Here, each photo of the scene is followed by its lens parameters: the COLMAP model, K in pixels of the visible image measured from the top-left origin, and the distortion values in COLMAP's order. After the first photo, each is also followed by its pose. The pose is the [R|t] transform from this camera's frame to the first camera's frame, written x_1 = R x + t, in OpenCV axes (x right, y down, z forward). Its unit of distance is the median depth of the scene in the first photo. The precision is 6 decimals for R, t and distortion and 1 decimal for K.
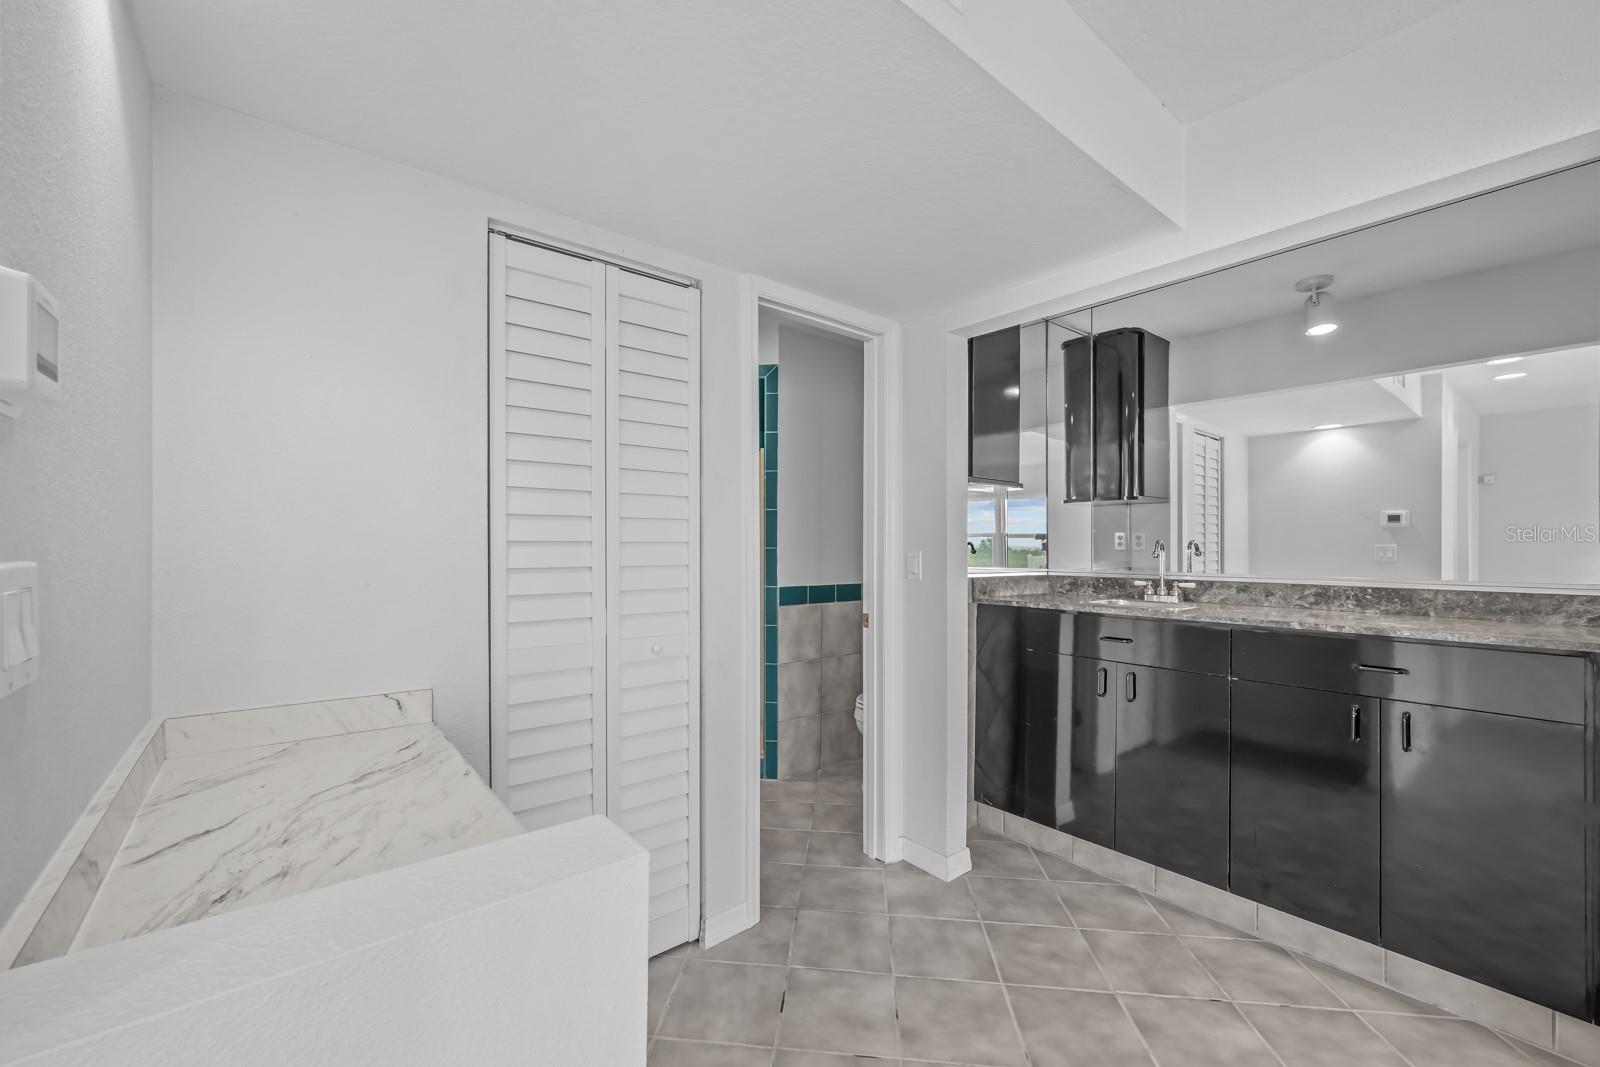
lens RADIAL K [[641.9, 0, 786.0], [0, 641.9, 548.7], [0, 0, 1]] dist [-0.005850, 0.001467]
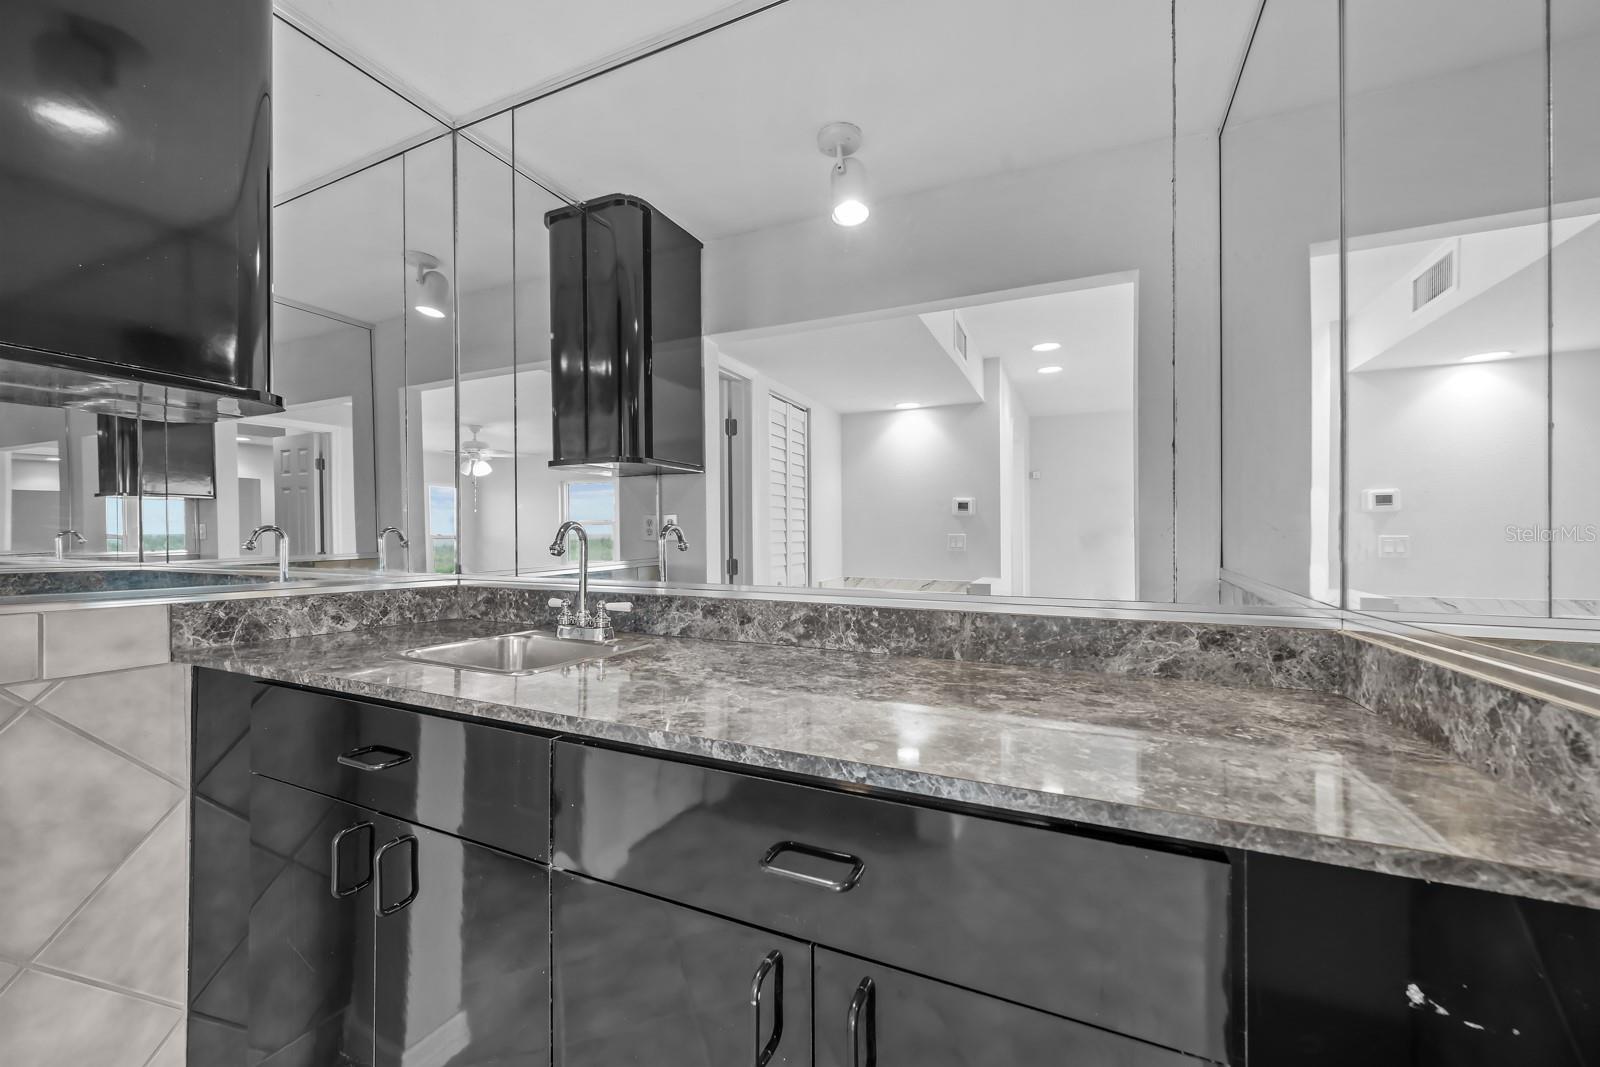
lens RADIAL K [[641.9, 0, 789.2], [0, 641.9, 526.0], [0, 0, 1]] dist [-0.005850, 0.001467]
pose [[0.893558, 0.007879, 0.448878, 0.523054], [0.000308, 0.999835, -0.018163, -0.000166], [-0.448947, 0.016368, 0.893408, 0.470275]]
